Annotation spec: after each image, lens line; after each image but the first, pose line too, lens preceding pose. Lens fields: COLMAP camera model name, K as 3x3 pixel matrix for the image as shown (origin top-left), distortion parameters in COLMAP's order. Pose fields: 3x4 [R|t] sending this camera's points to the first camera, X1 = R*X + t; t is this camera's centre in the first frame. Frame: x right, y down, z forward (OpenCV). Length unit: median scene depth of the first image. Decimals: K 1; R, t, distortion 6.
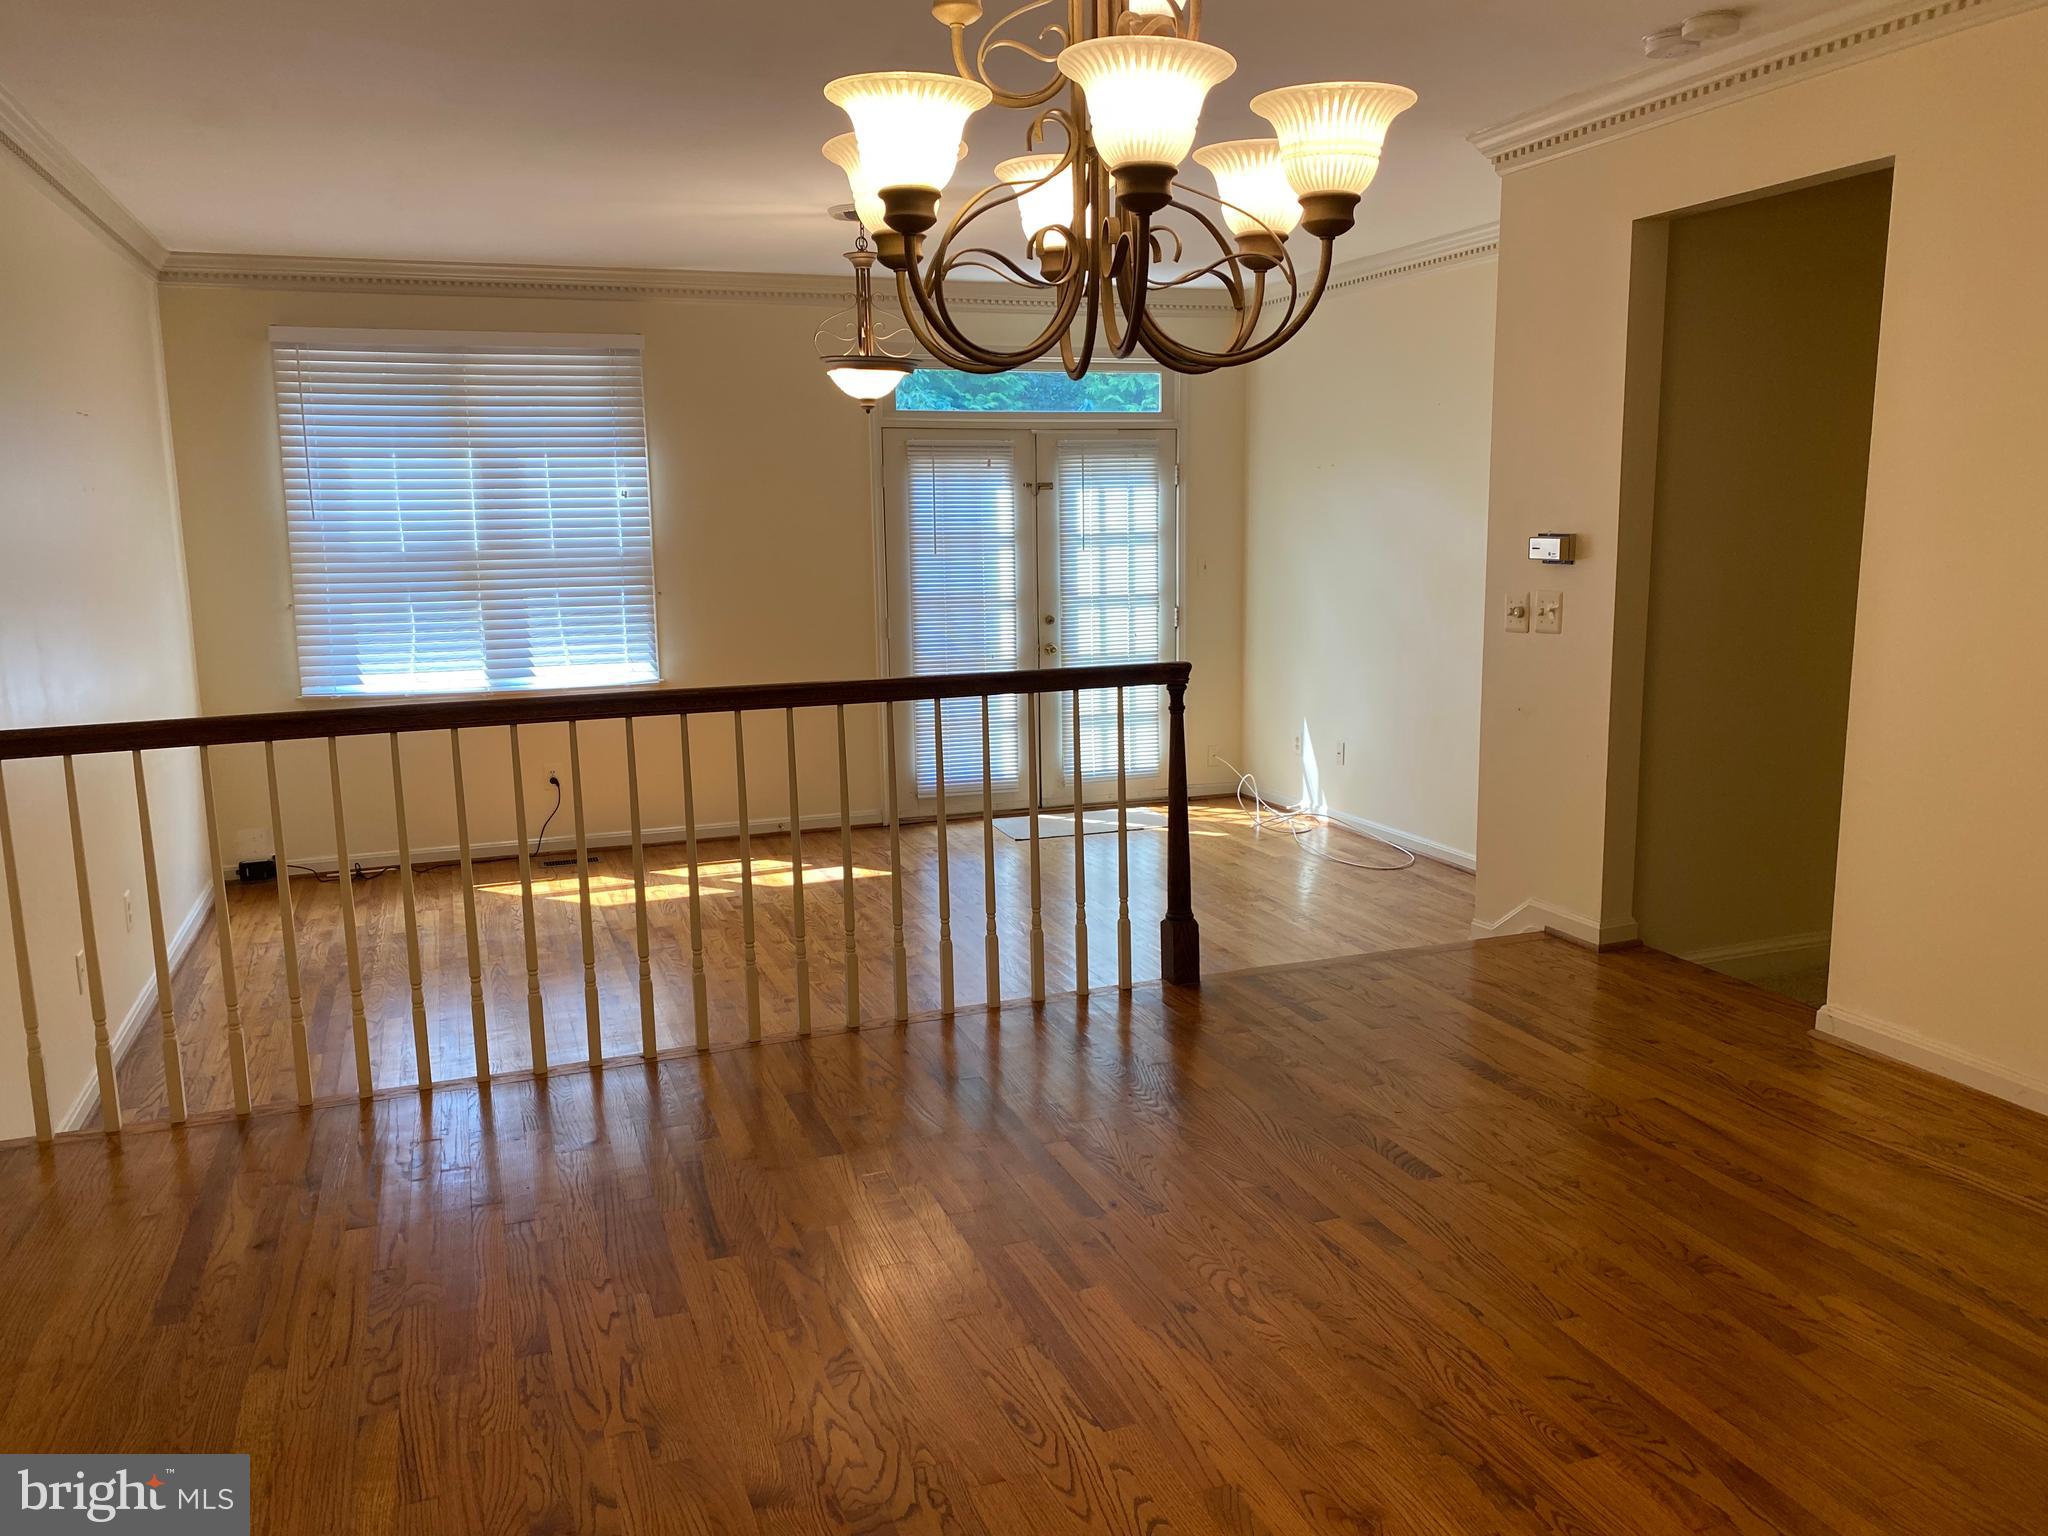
lens RADIAL K [[1557.1, 0, 1031.7], [0, 1557.1, 780.6], [0, 0, 1]] dist [0.107789, -0.178176]
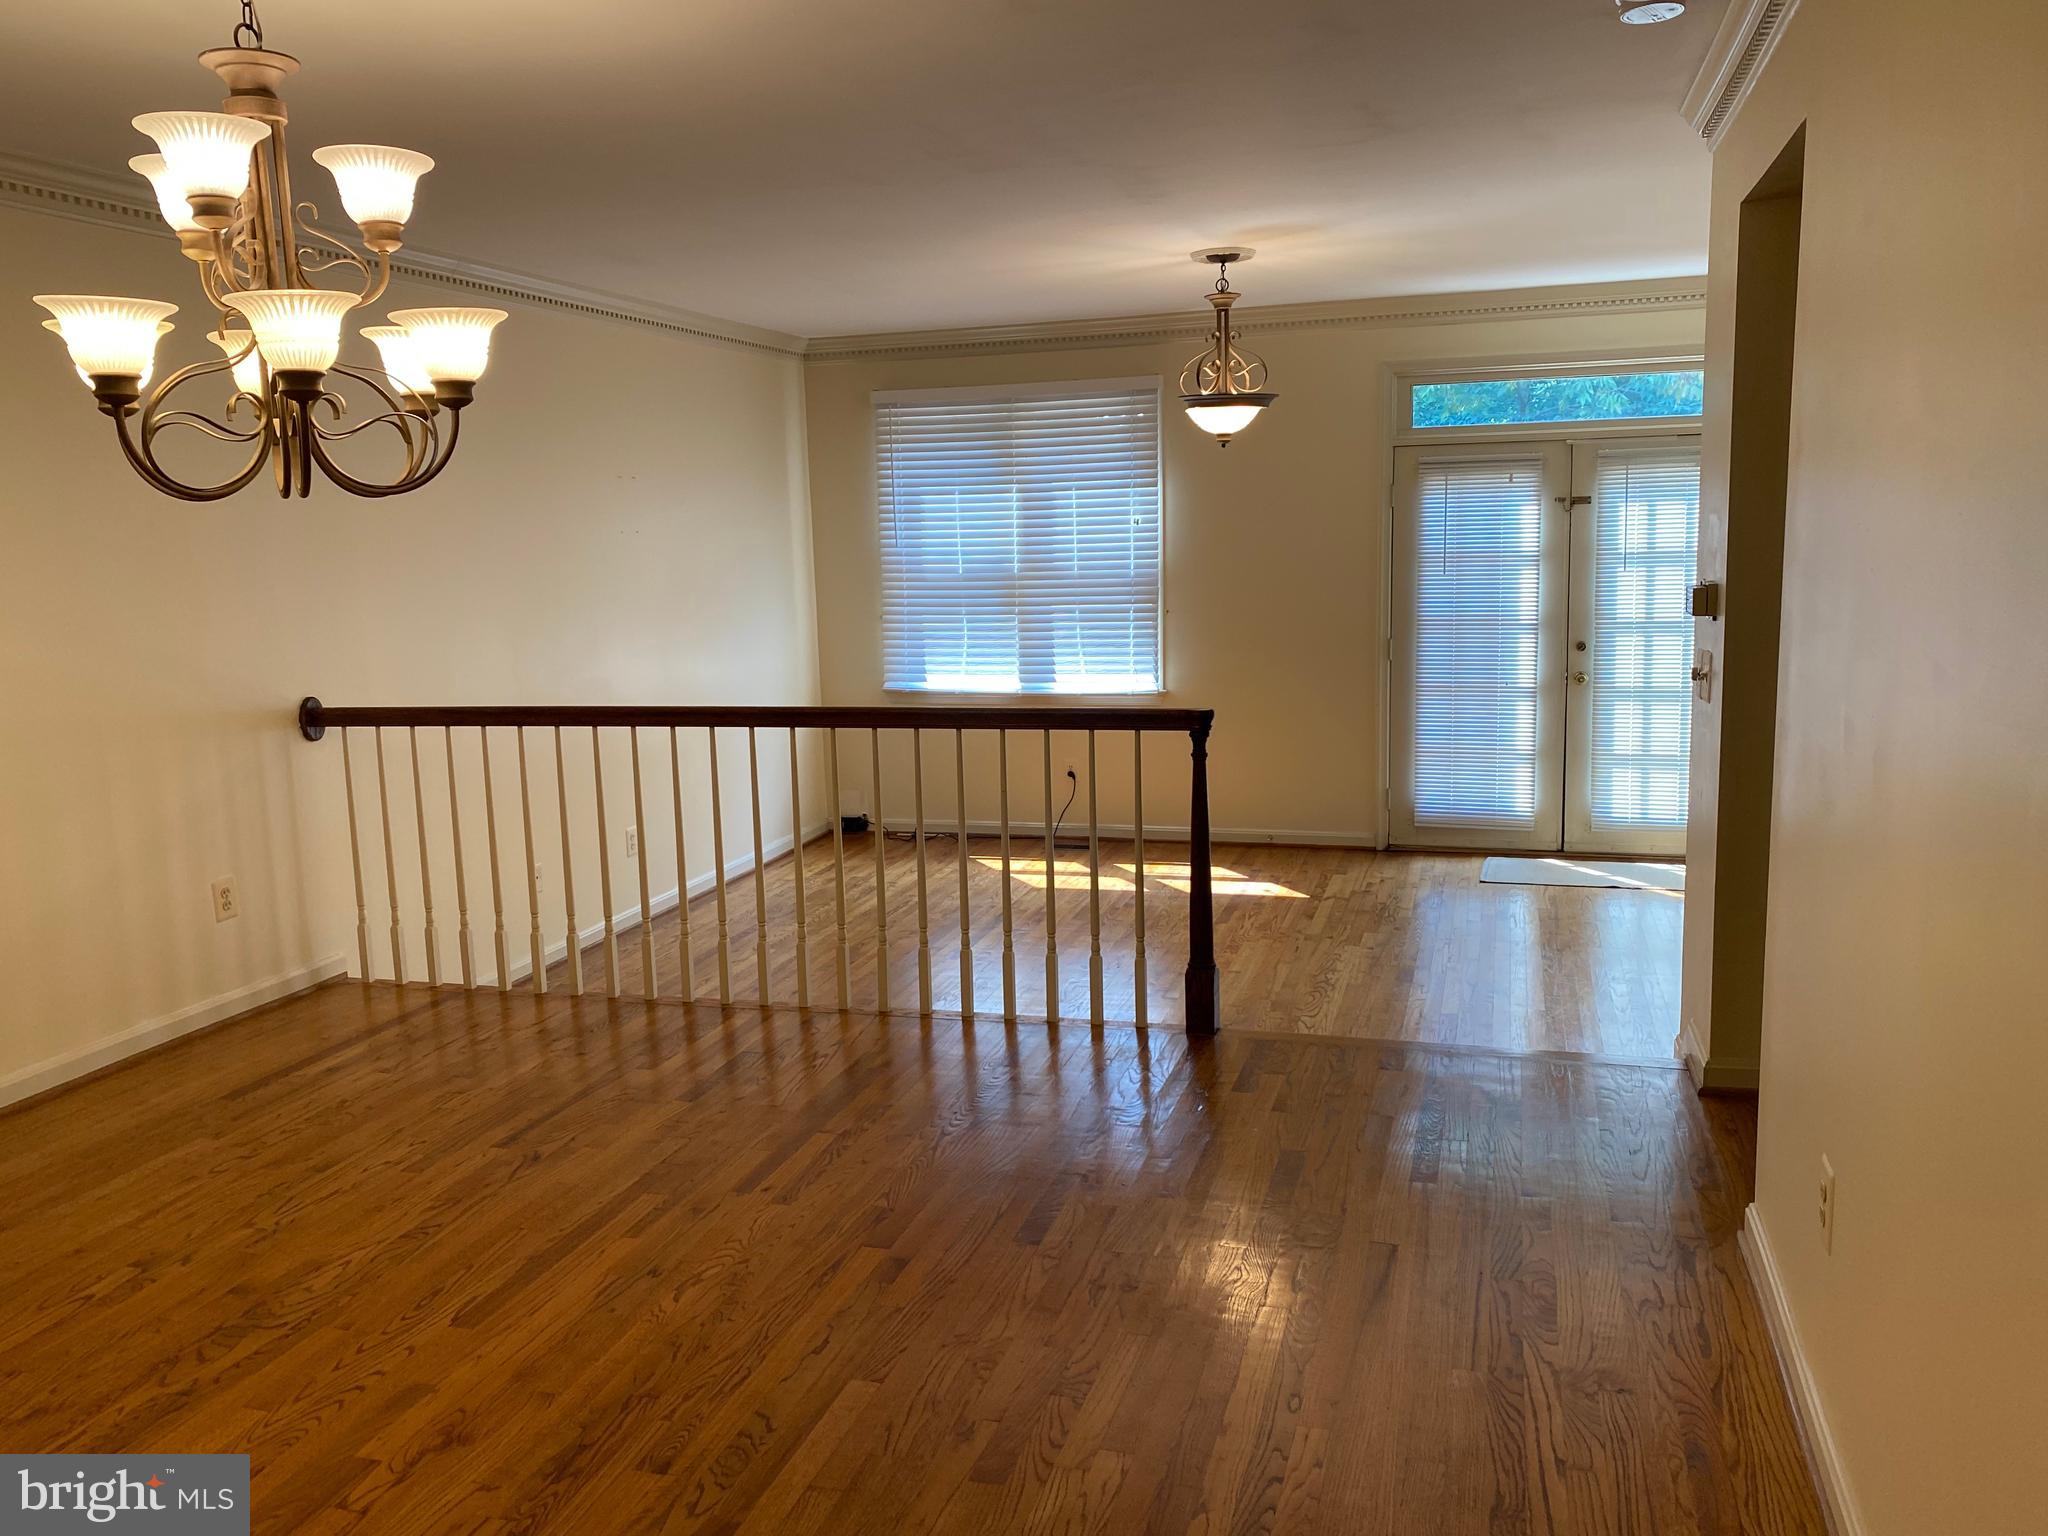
lens RADIAL K [[1557.1, 0, 1031.7], [0, 1557.1, 780.6], [0, 0, 1]] dist [0.107789, -0.178176]
pose [[0.795505, 0.091079, -0.599063, 0.370701], [-0.087773, 0.995532, 0.034801, -0.034137], [0.599556, 0.024898, 0.799945, 0.086587]]
